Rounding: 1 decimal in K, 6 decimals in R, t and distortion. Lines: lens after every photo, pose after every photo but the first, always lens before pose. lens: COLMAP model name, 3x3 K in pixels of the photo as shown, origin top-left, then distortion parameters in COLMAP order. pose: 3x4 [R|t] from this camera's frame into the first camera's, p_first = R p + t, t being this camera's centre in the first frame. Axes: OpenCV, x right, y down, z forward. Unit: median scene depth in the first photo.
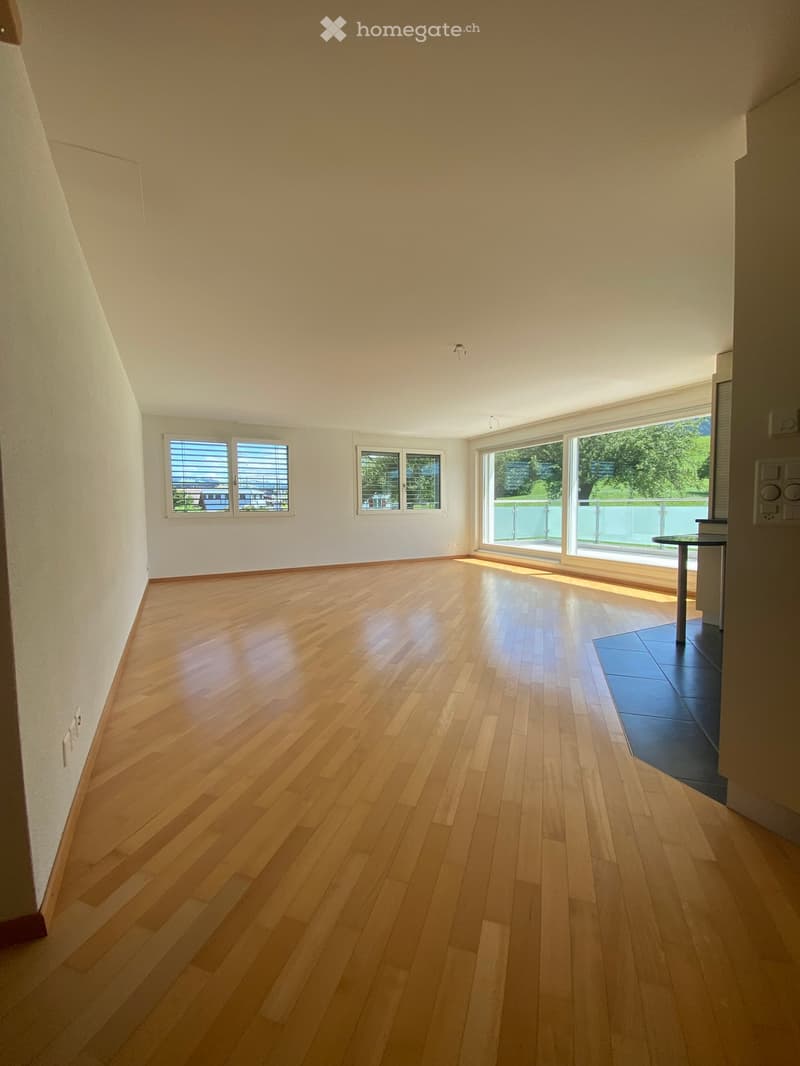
lens RADIAL K [[427.3, 0, 401.4], [0, 427.3, 529.9], [0, 0, 1]] dist [0.020898, -0.022380]
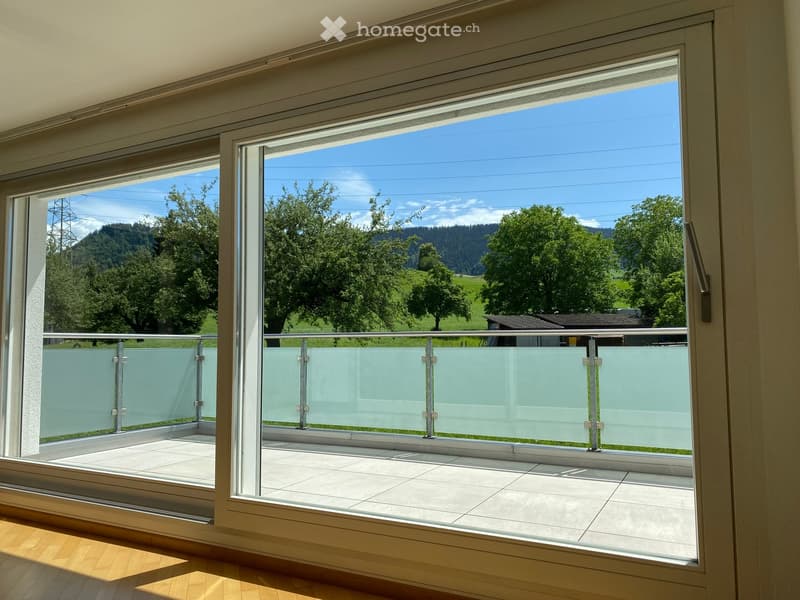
lens RADIAL K [[610.9, 0, 400.0], [0, 610.9, 300.0], [0, 0, 1]] dist [-0.085862, -0.000547]
pose [[0.820982, 0.040883, 0.569489, 0.047050], [0.038128, 0.991281, -0.126129, -0.005460], [-0.569680, 0.125263, 0.812264, 0.112186]]
